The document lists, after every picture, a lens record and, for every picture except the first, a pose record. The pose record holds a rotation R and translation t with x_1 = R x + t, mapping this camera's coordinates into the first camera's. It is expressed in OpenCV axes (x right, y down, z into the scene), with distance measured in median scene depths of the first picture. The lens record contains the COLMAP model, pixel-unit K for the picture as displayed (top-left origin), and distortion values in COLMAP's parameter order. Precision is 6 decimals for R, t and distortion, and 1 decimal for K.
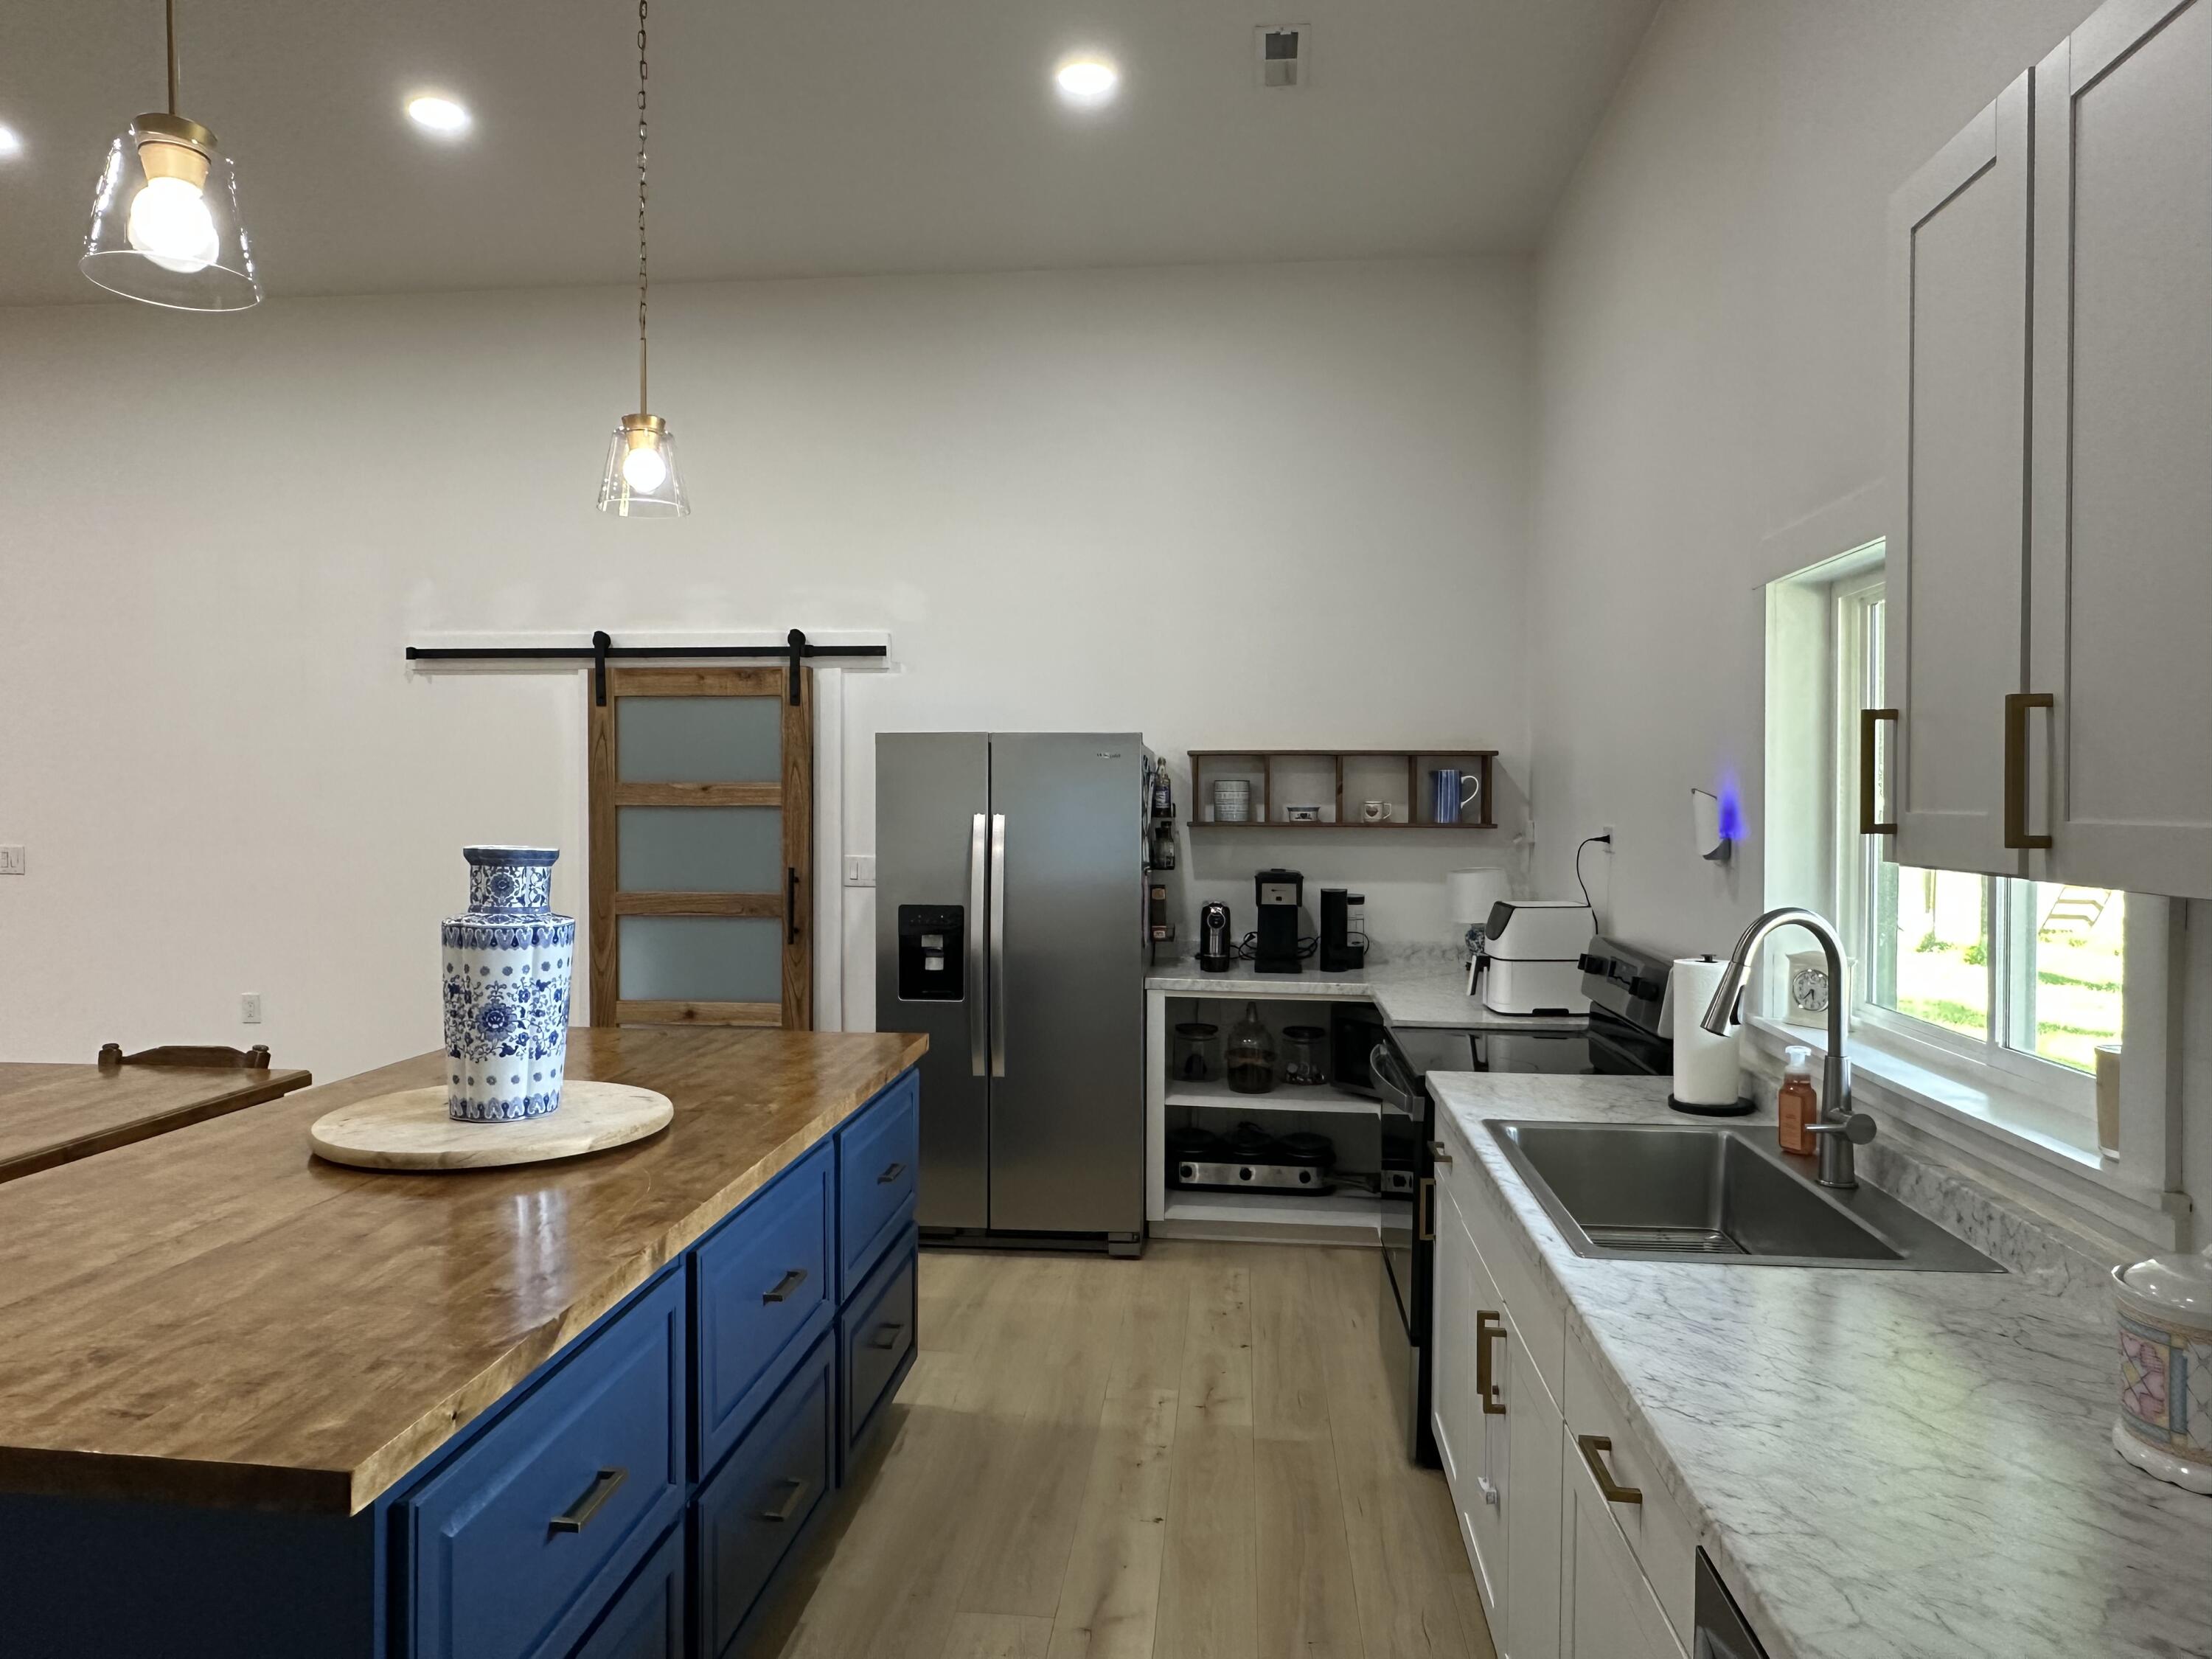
lens RADIAL K [[1427.6, 0, 1106.0], [0, 1427.6, 829.5], [0, 0, 1]] dist [-0.003855, -0.003776]
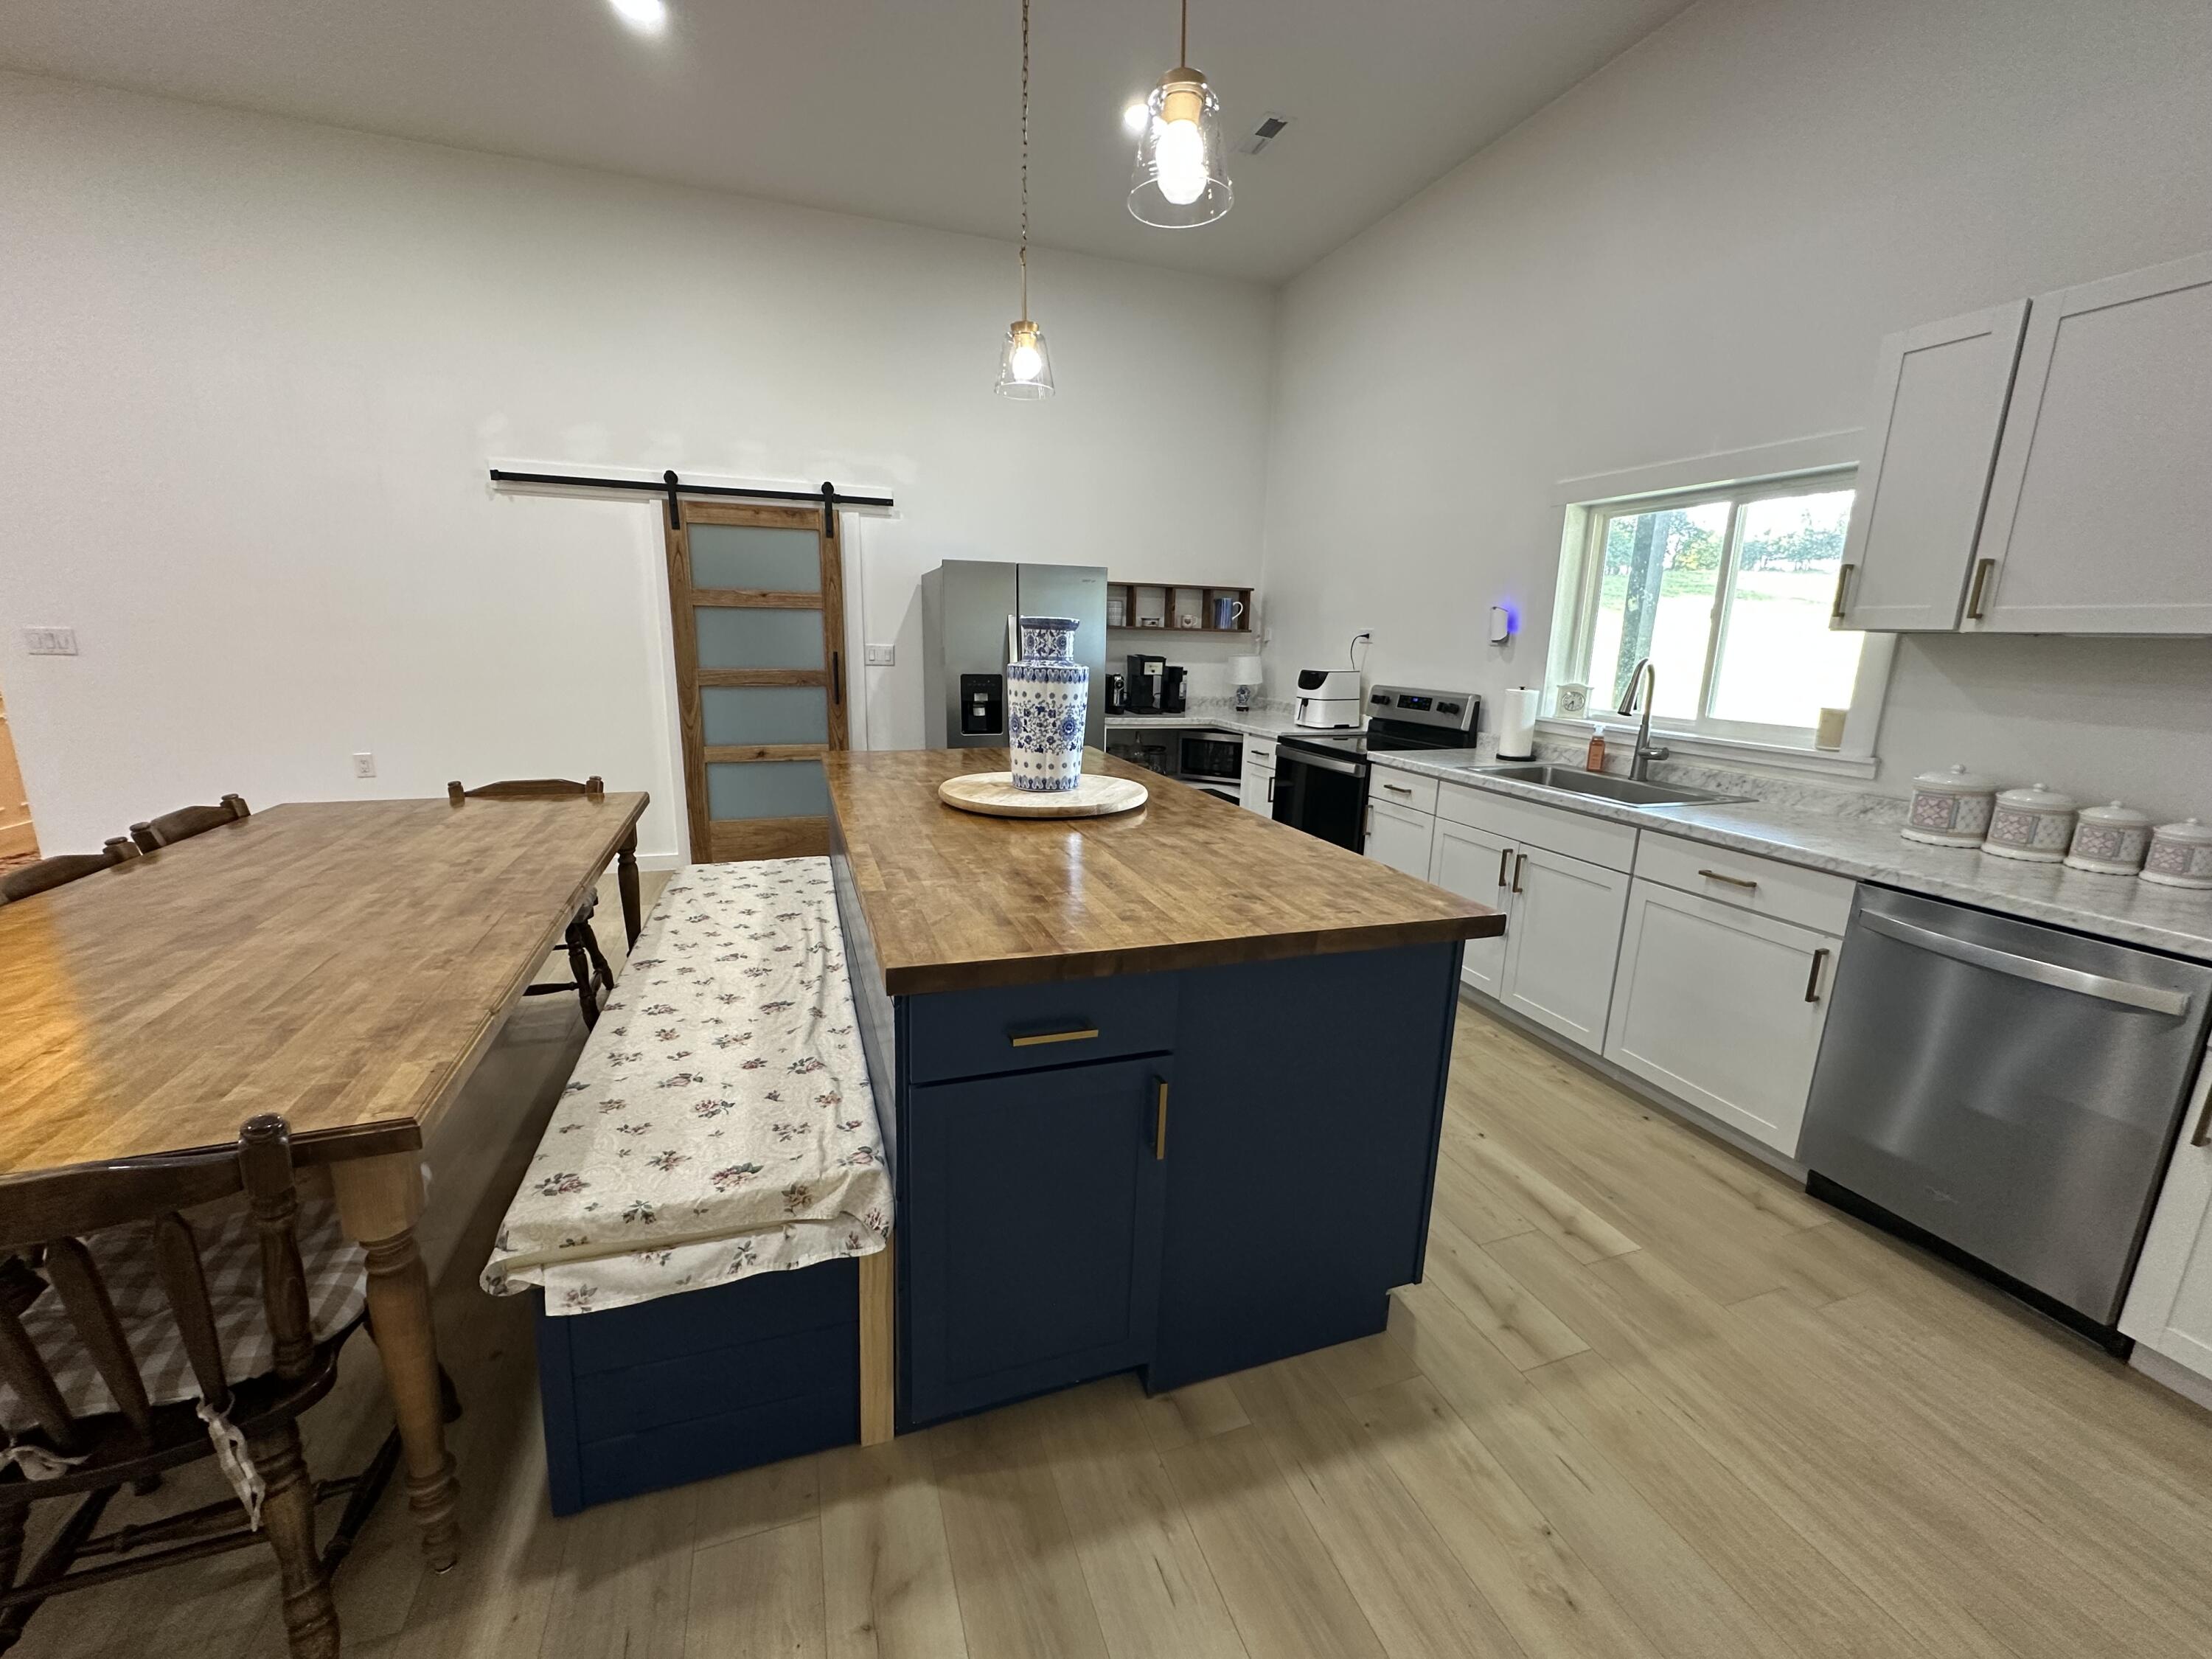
lens RADIAL K [[881.5, 0, 1106.0], [0, 881.5, 829.5], [0, 0, 1]] dist [-0.004672, 0.000193]
pose [[0.904802, -0.076090, 0.418980, -0.376889], [-0.010817, 0.979482, 0.201241, 0.021007], [-0.425695, -0.186615, 0.885414, 0.037317]]
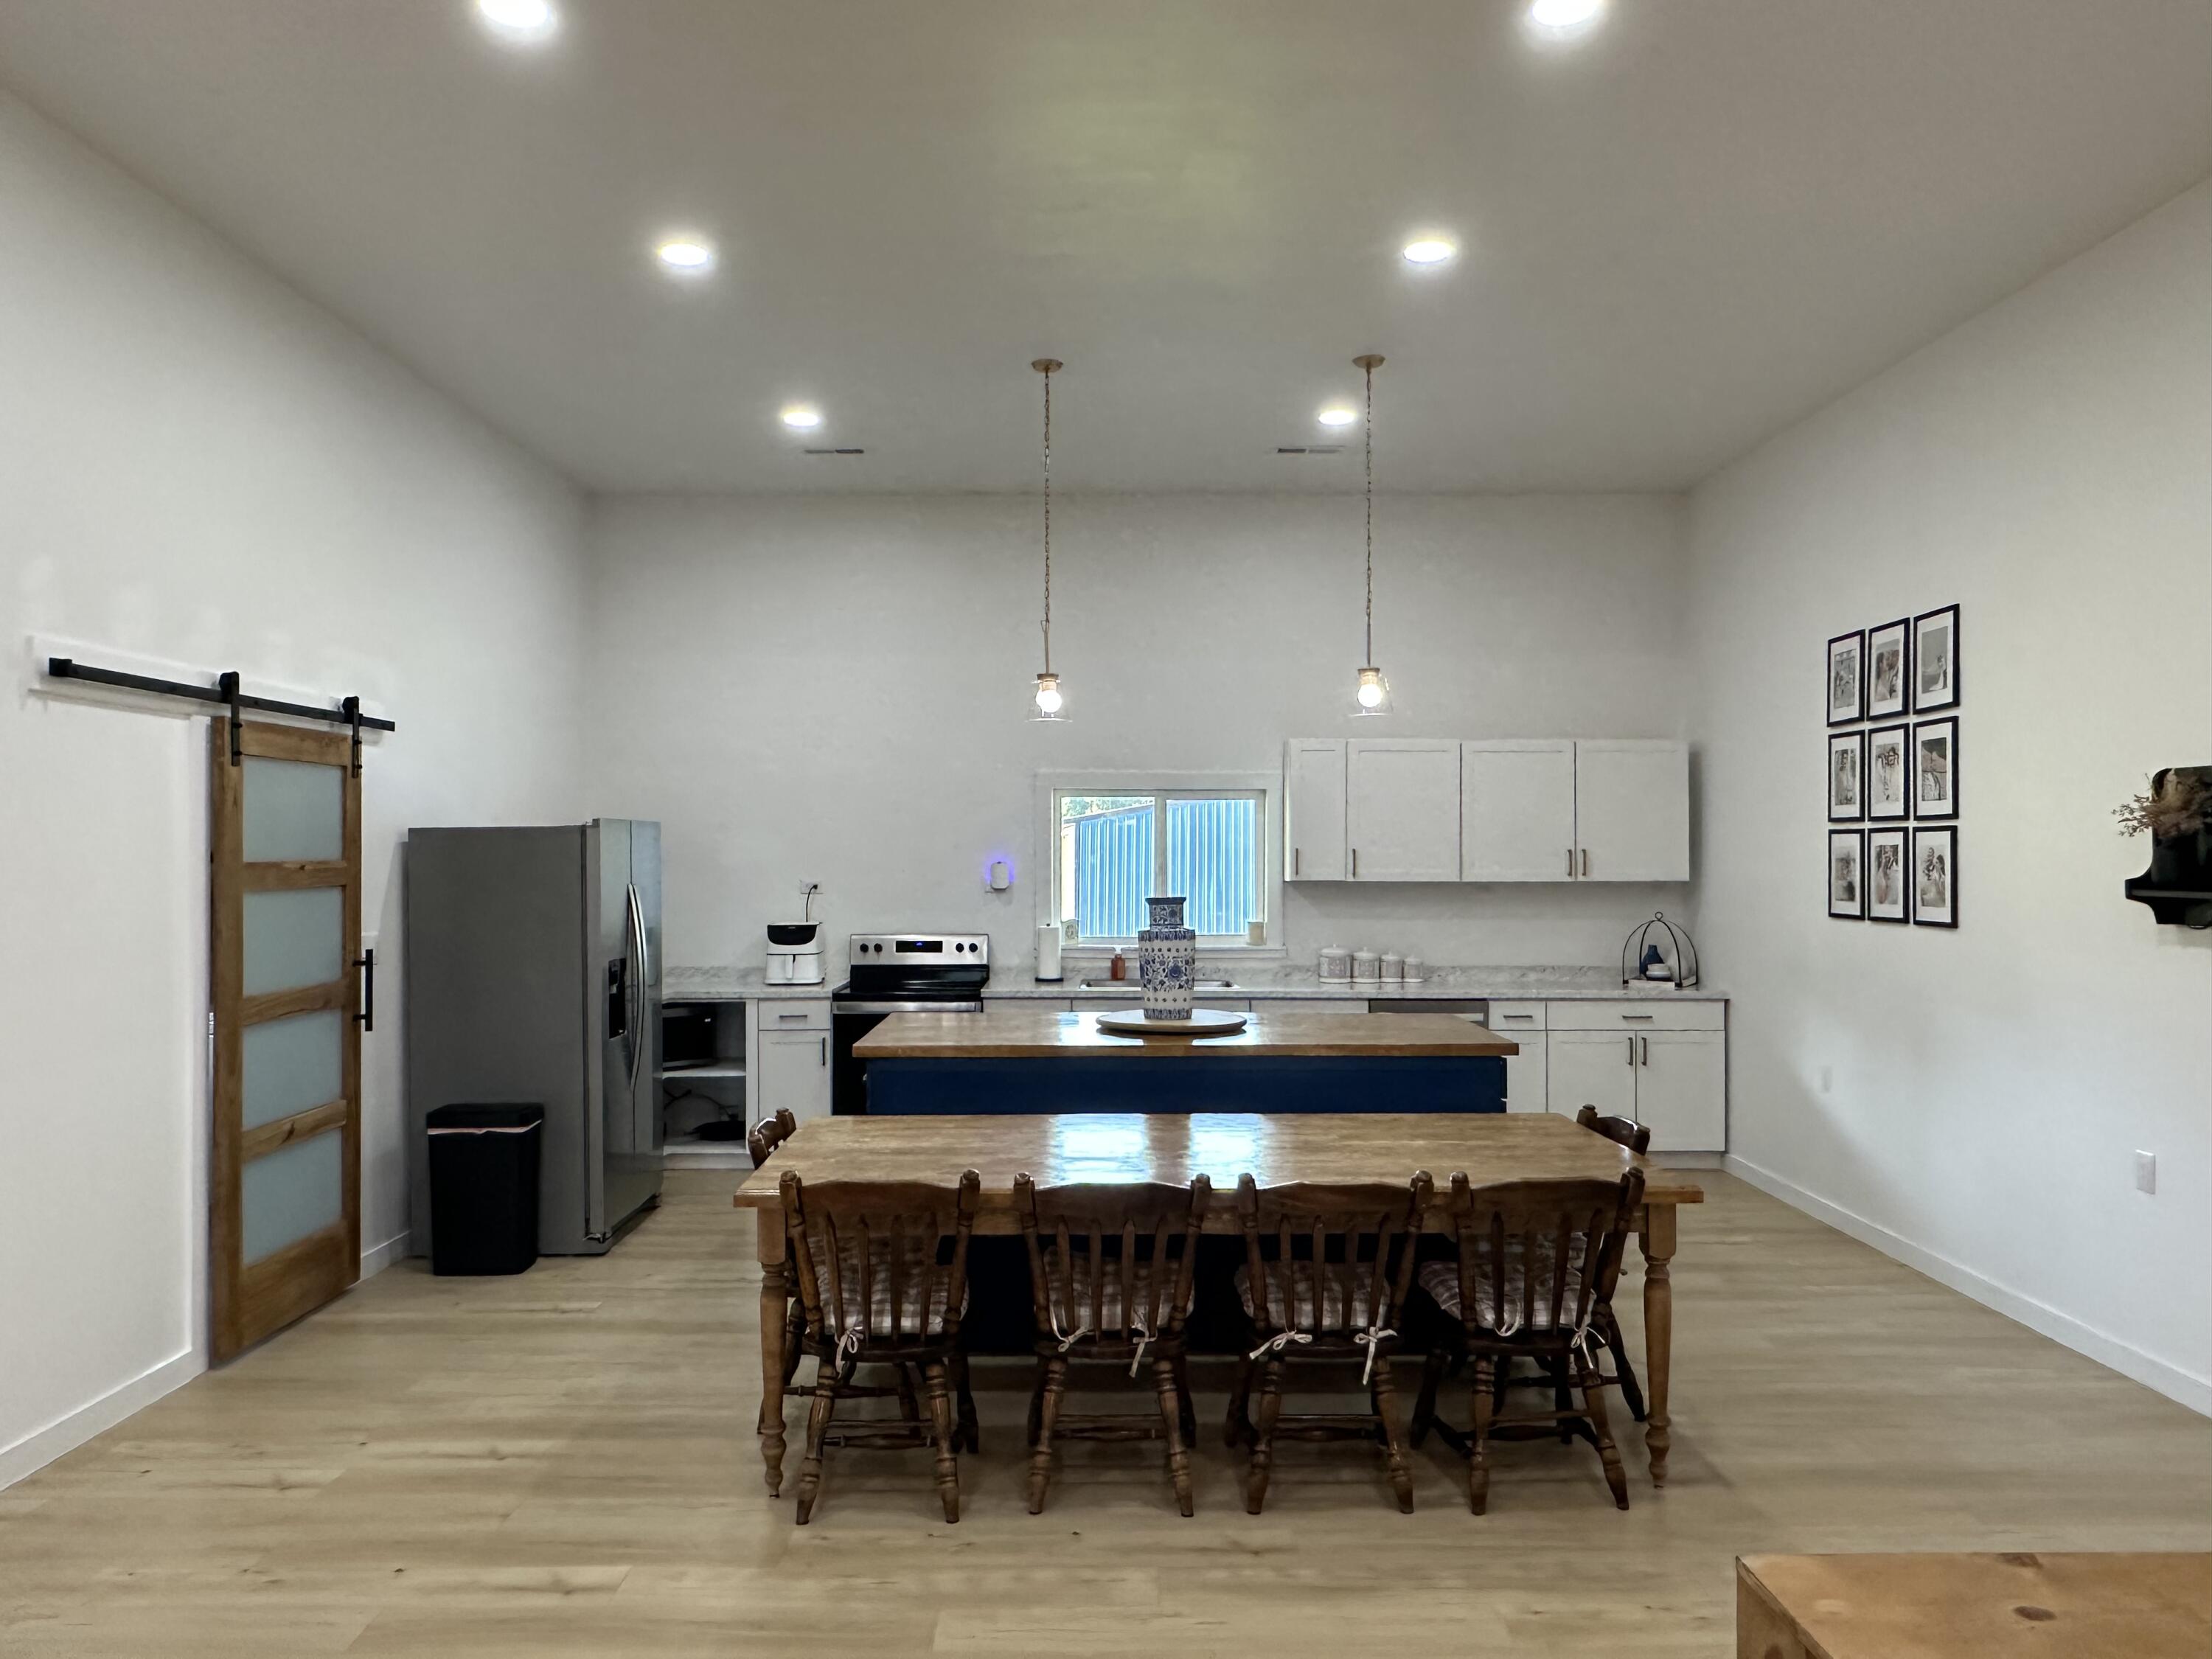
lens RADIAL K [[1547.5, 0, 1106.0], [0, 1547.5, 829.5], [0, 0, 1]] dist [0.002359, 0.000509]
pose [[-0.094841, 0.009742, 0.995445, -1.350064], [0.018136, 0.999803, -0.008056, -0.035325], [-0.995327, 0.017289, -0.094999, 0.626578]]
